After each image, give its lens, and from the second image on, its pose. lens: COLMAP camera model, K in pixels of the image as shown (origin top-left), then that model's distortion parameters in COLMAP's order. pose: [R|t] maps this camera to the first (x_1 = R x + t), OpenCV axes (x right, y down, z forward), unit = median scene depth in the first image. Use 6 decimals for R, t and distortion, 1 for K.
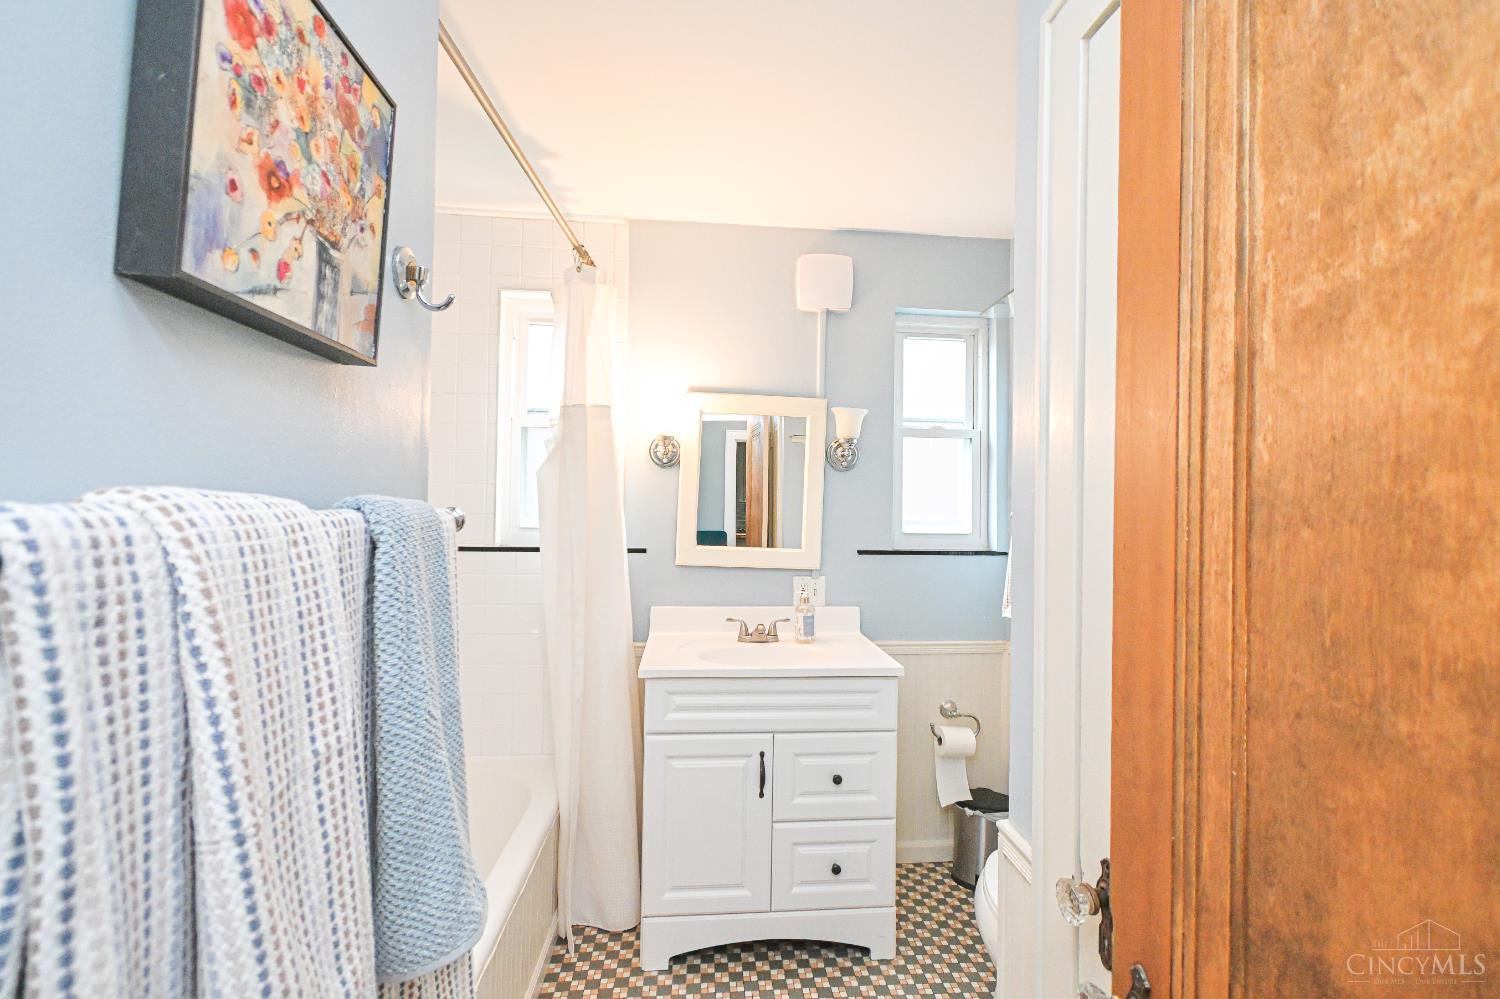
lens RADIAL K [[660.1, 0, 751.3], [0, 660.1, 498.3], [0, 0, 1]] dist [0.007366, -0.003849]
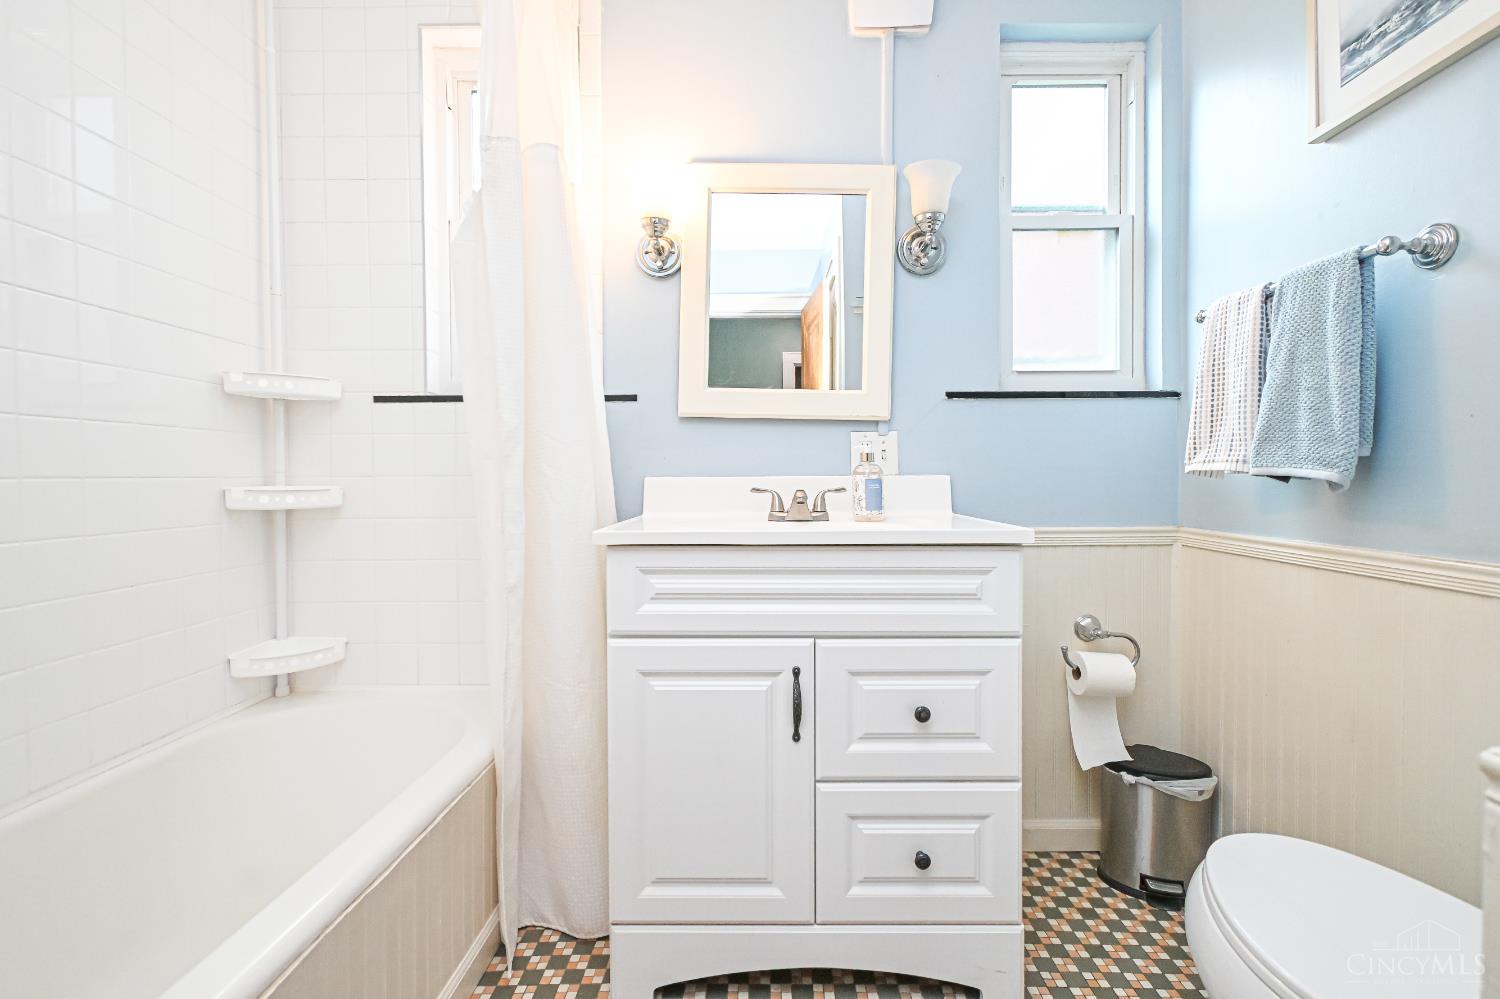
lens RADIAL K [[660.1, 0, 754.6], [0, 660.1, 497.9], [0, 0, 1]] dist [0.007366, -0.003849]
pose [[0.994283, -0.019017, -0.105067, 0.037196], [0.022225, 0.999319, 0.029445, 0.171197], [0.104436, -0.031611, 0.994029, 0.323201]]
